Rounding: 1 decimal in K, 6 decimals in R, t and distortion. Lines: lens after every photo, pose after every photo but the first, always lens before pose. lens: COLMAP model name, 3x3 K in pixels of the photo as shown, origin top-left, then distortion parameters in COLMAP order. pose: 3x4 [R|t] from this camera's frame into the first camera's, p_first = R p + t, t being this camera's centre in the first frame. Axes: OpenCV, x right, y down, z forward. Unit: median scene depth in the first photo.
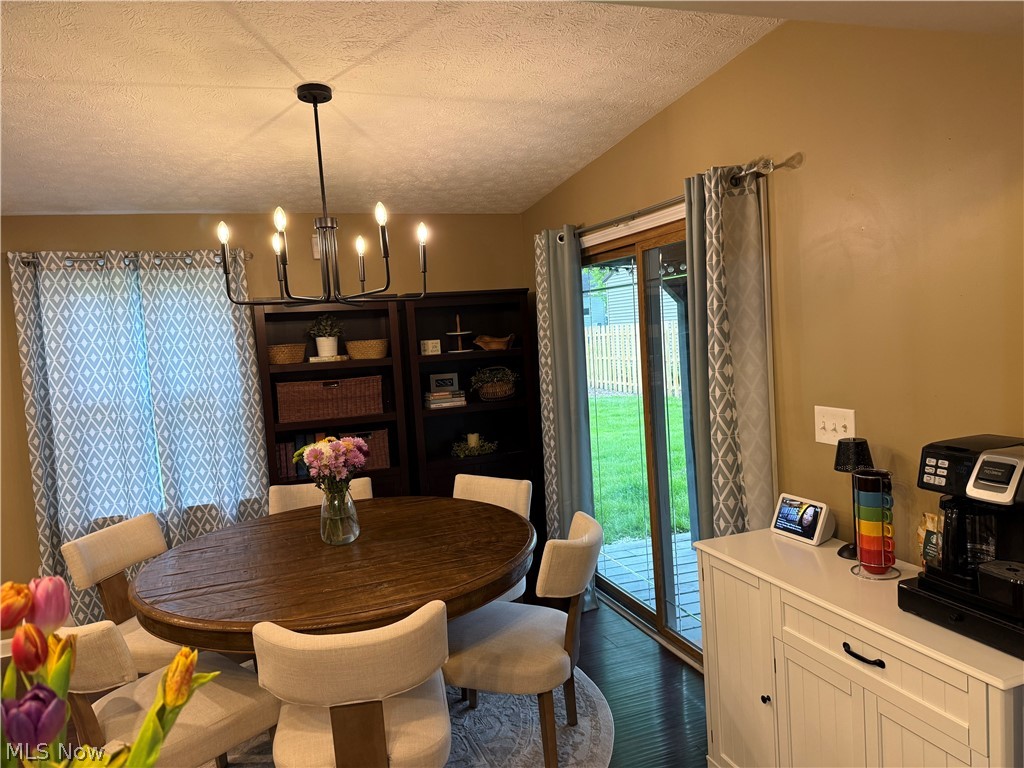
lens RADIAL K [[713.7, 0, 503.0], [0, 713.7, 382.5], [0, 0, 1]] dist [0.059412, -0.049332]
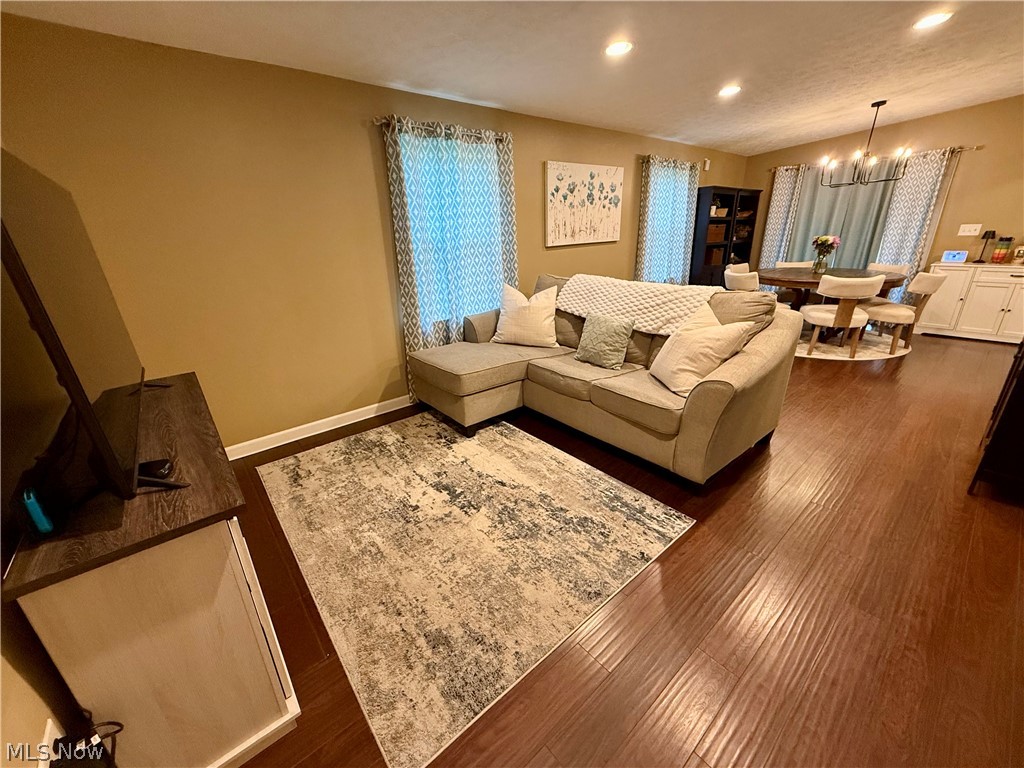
lens RADIAL K [[406.5, 0, 504.9], [0, 406.5, 385.4], [0, 0, 1]] dist [0.000577, -0.000650]
pose [[0.935803, -0.094940, 0.339497, -2.083602], [0.002211, 0.964614, 0.263658, 0.228246], [-0.352516, -0.245981, 0.902899, -0.190459]]
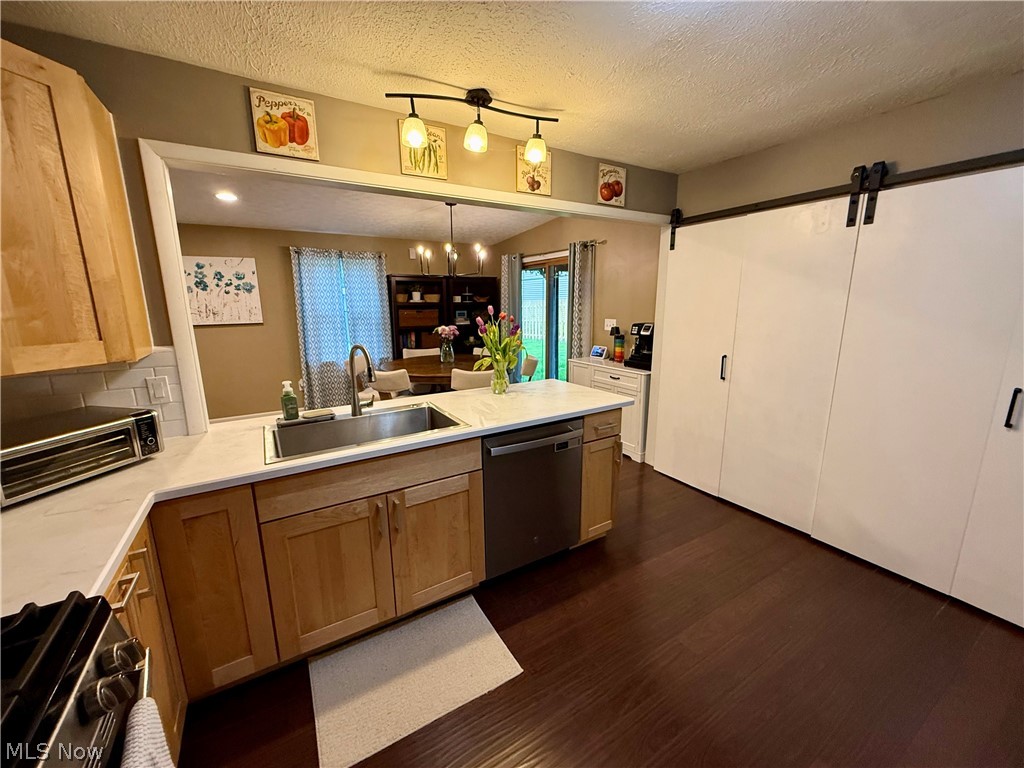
lens RADIAL K [[406.5, 0, 505.0], [0, 406.5, 383.3], [0, 0, 1]] dist [0.000577, -0.000650]
pose [[0.979130, 0.017906, 0.202447, -0.332321], [-0.040838, 0.993129, 0.109672, 0.118597], [-0.199092, -0.115650, 0.973133, -0.646081]]
